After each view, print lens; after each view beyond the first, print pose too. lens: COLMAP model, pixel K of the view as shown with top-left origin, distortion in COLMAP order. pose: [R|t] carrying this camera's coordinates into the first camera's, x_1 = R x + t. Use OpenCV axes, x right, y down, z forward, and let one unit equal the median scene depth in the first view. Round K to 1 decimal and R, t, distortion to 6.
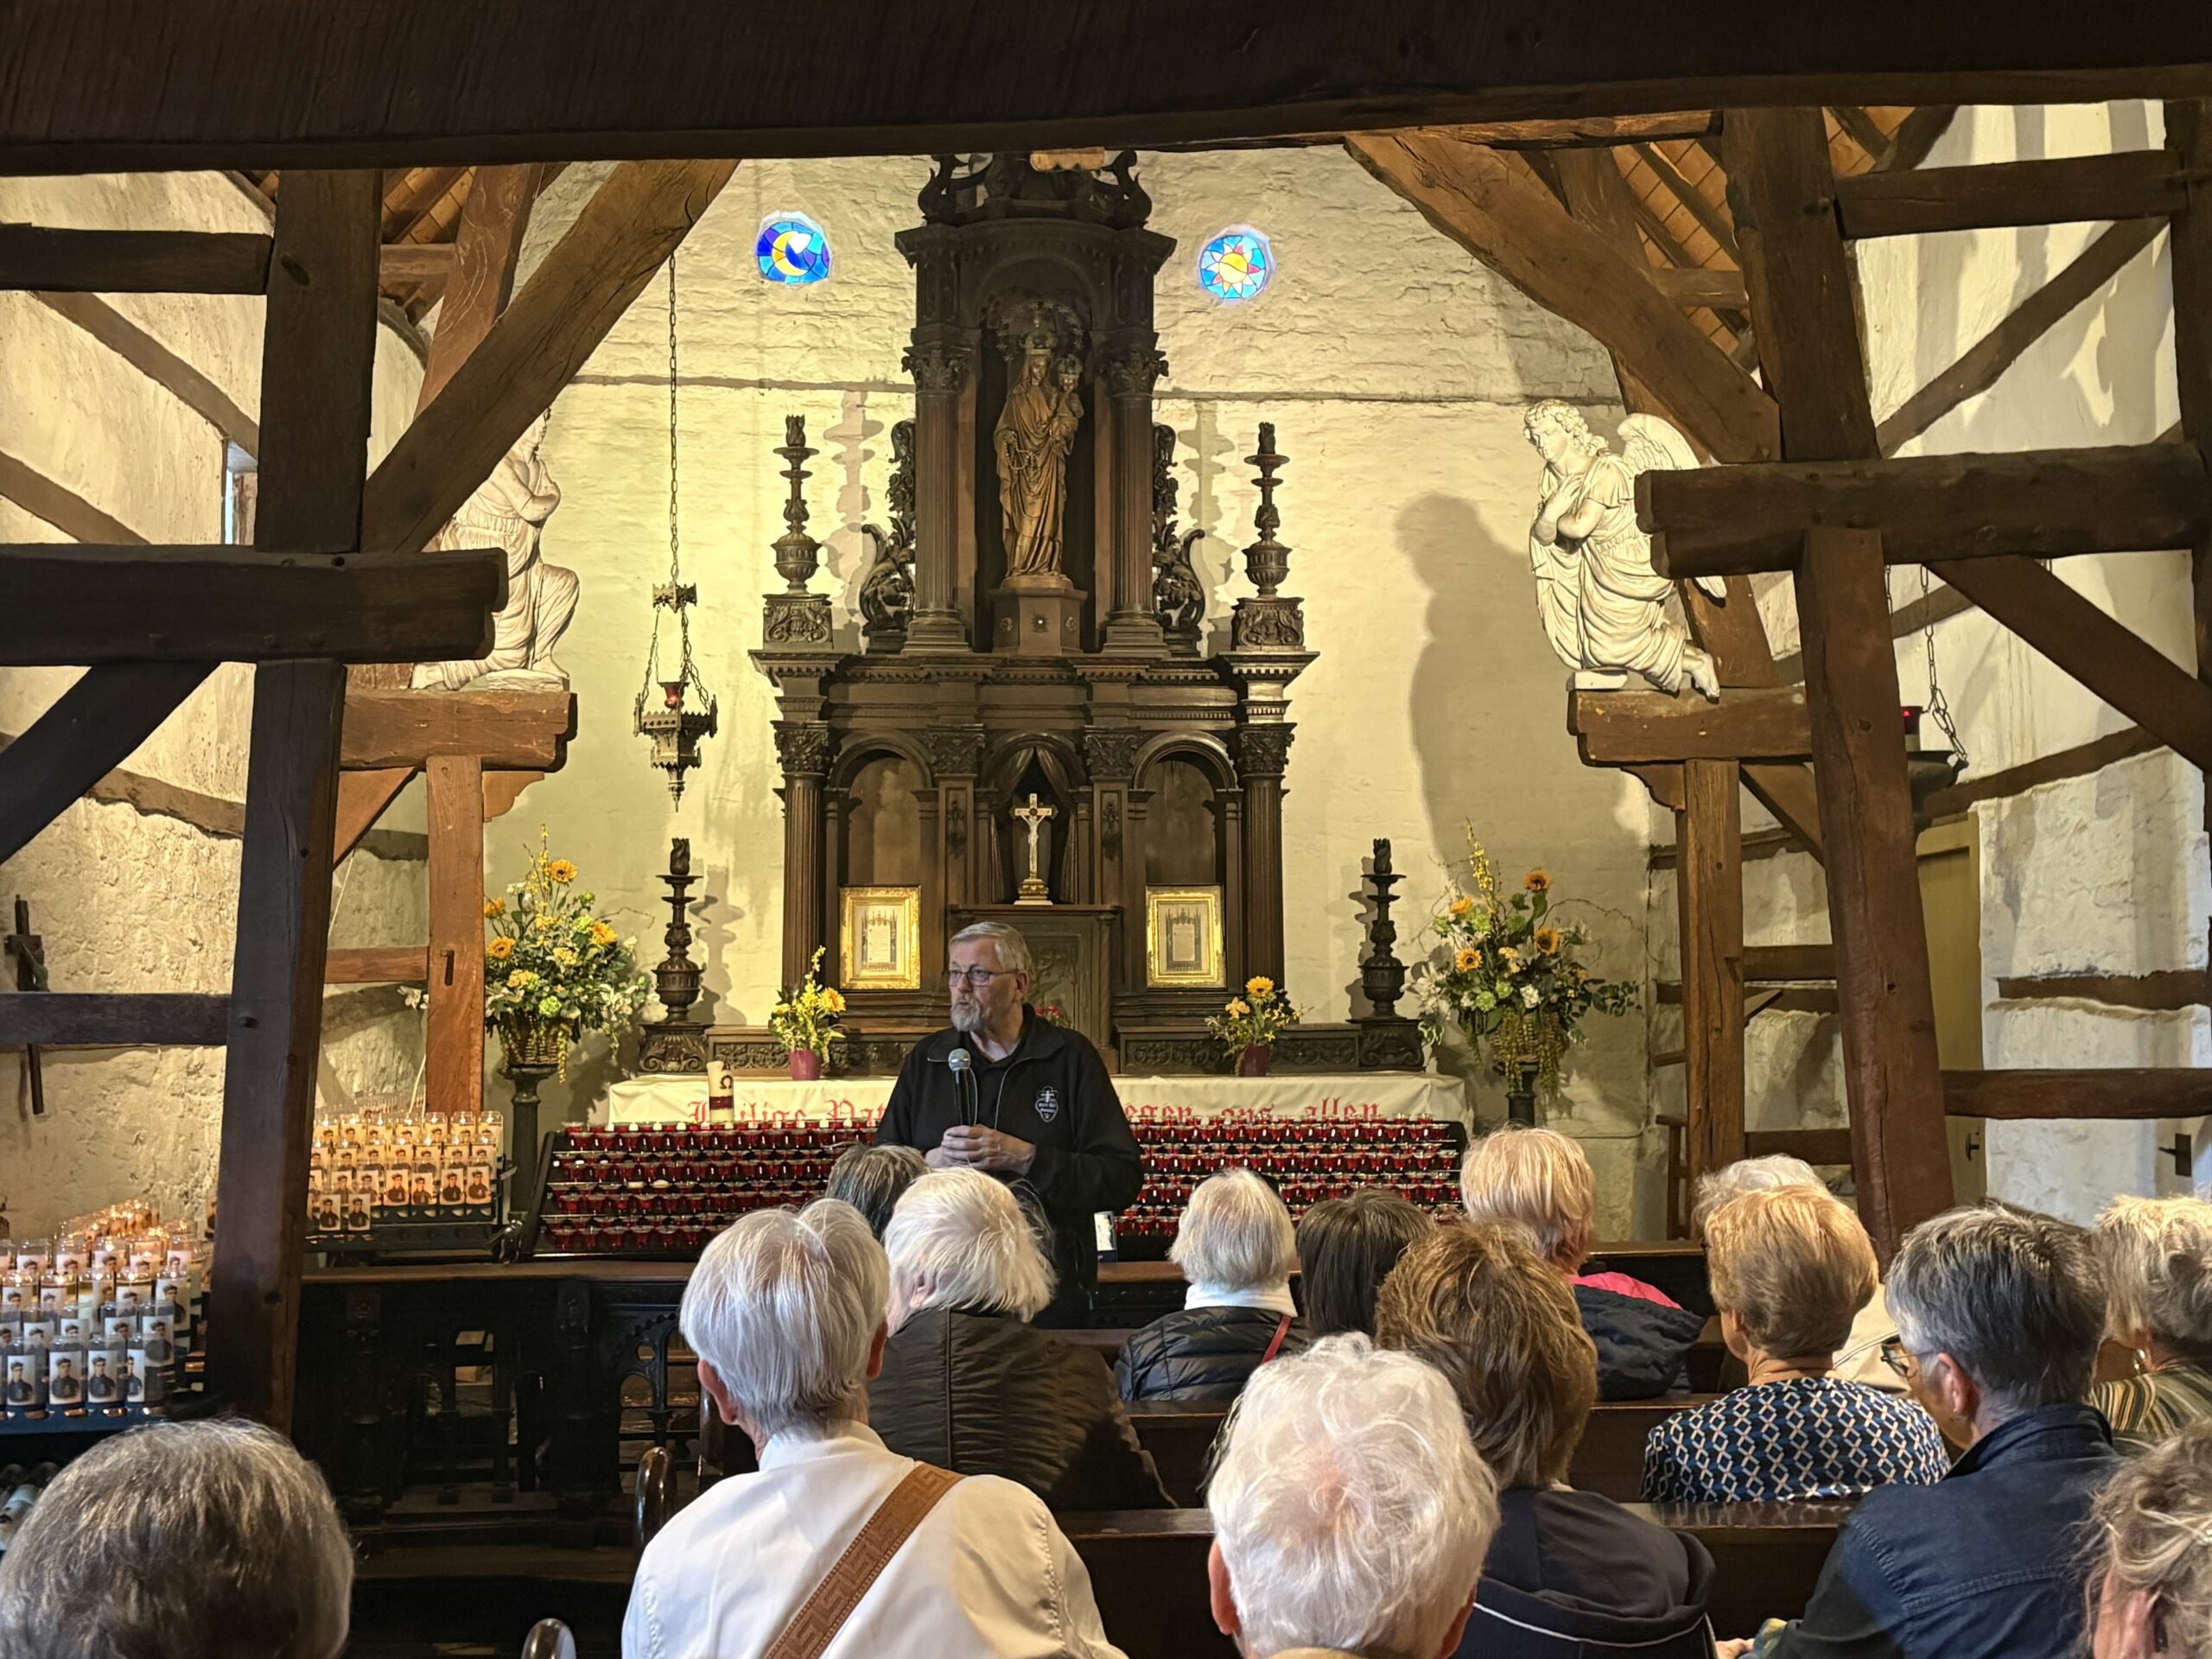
lens RADIAL K [[2692.4, 0, 1124.9], [0, 2692.4, 830.7], [0, 0, 1]] dist [0.190757, -0.004154]
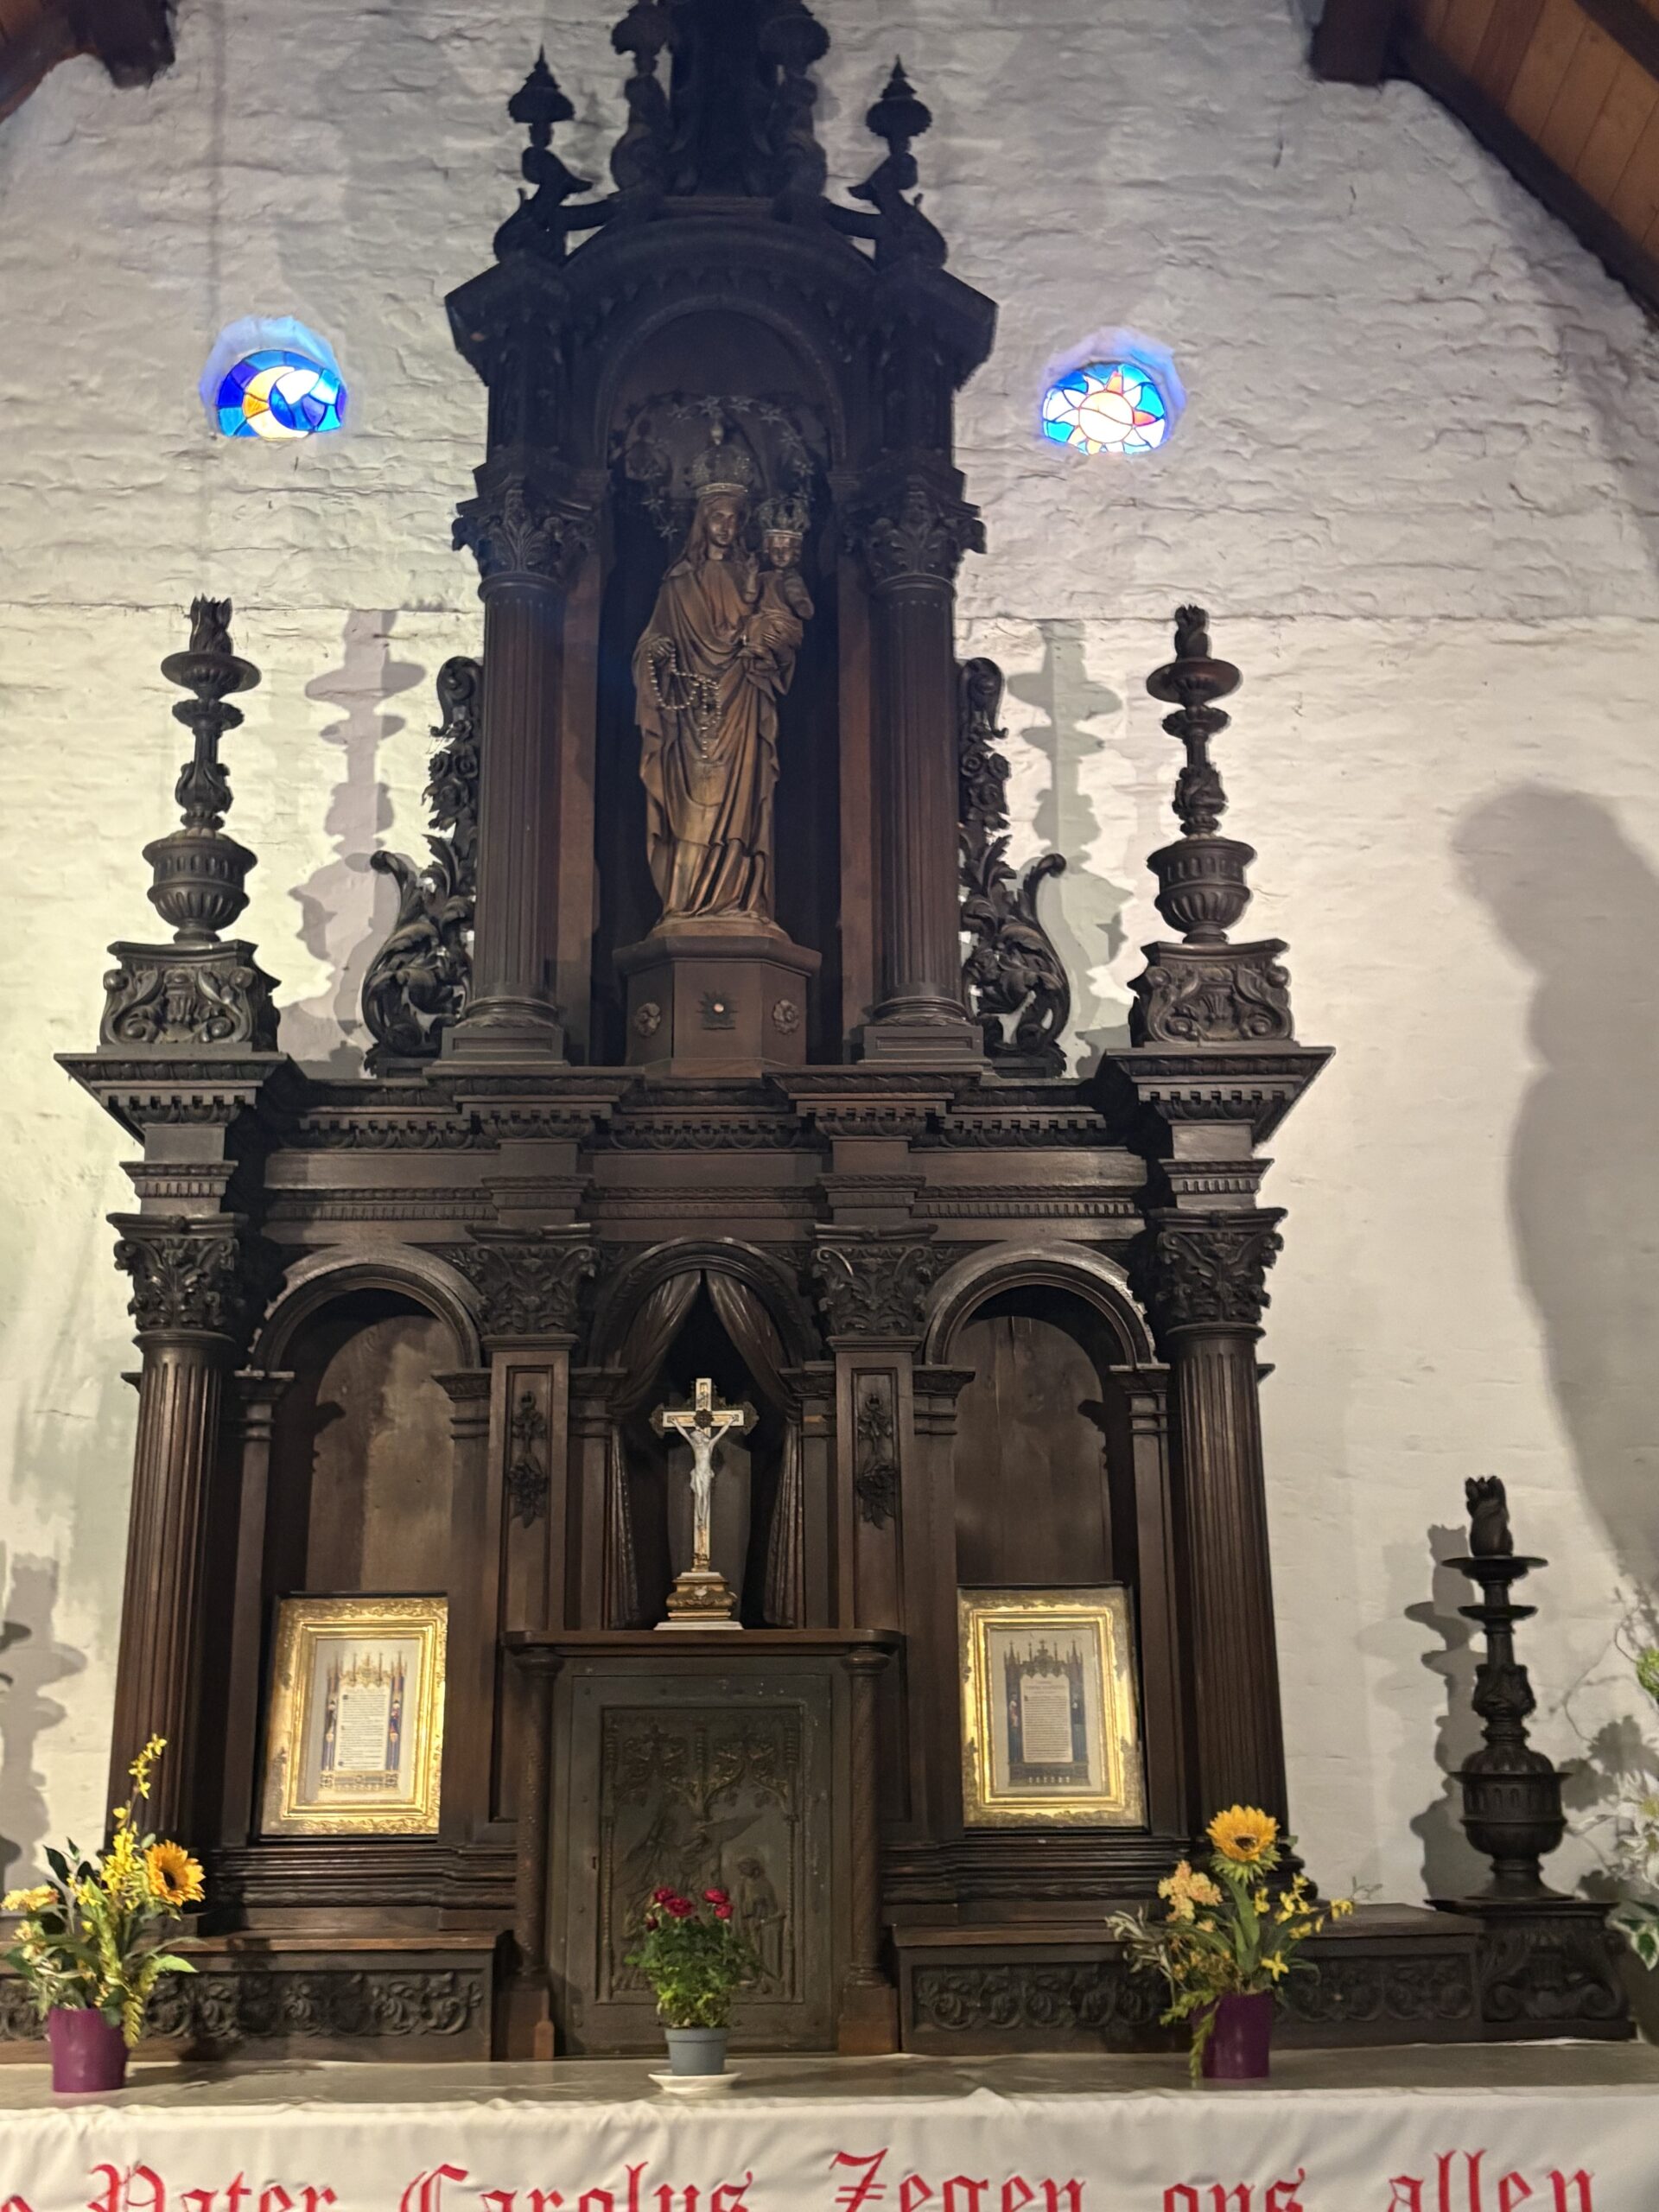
lens RADIAL K [[2407.7, 0, 848.0], [0, 2407.7, 1111.1], [0, 0, 1]] dist [0.151744, -0.450057]
pose [[0.998447, -0.020564, -0.051781, 0.012090], [0.009554, 0.978819, -0.204507, 0.025255], [0.054890, 0.203694, 0.977495, 0.592056]]
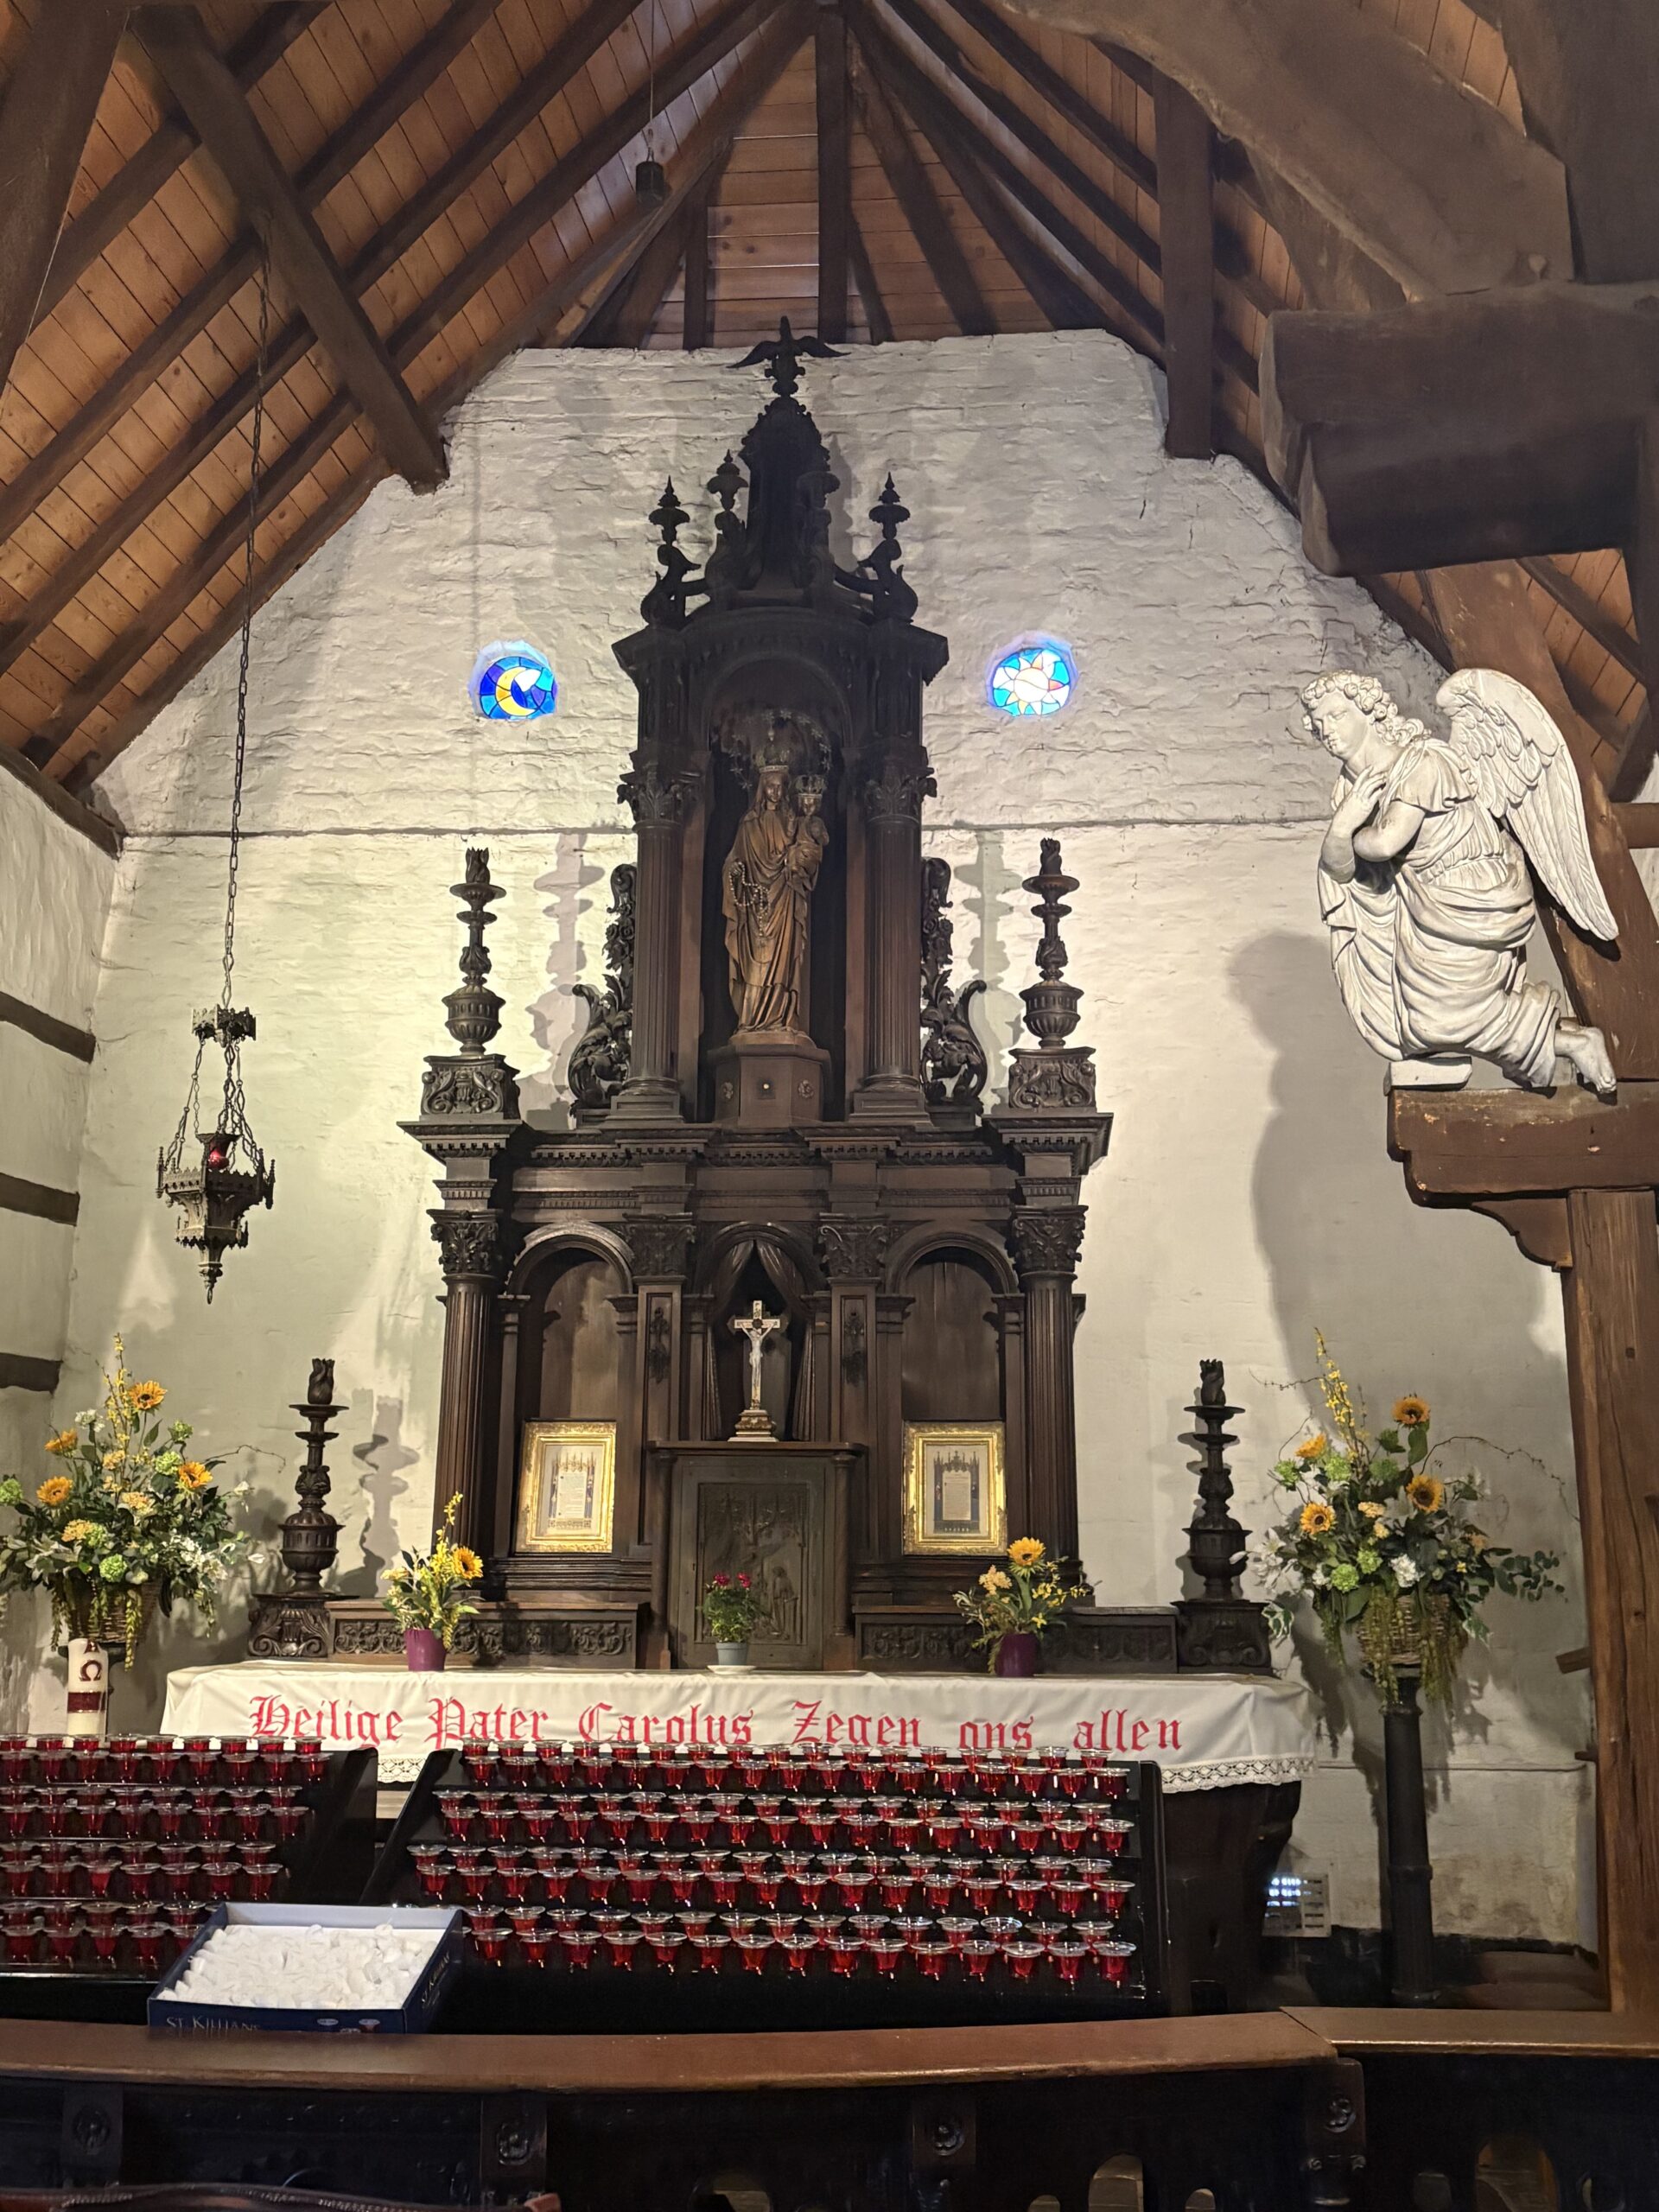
lens RADIAL K [[2250.9, 0, 829.5], [0, 2250.9, 1106.0], [0, 0, 1]] dist [0.217996, -0.791069]
pose [[0.986062, -0.021975, -0.164920, 0.097124], [-0.003238, 0.988516, -0.151079, 0.029655], [0.166346, 0.149508, 0.974667, 0.344795]]
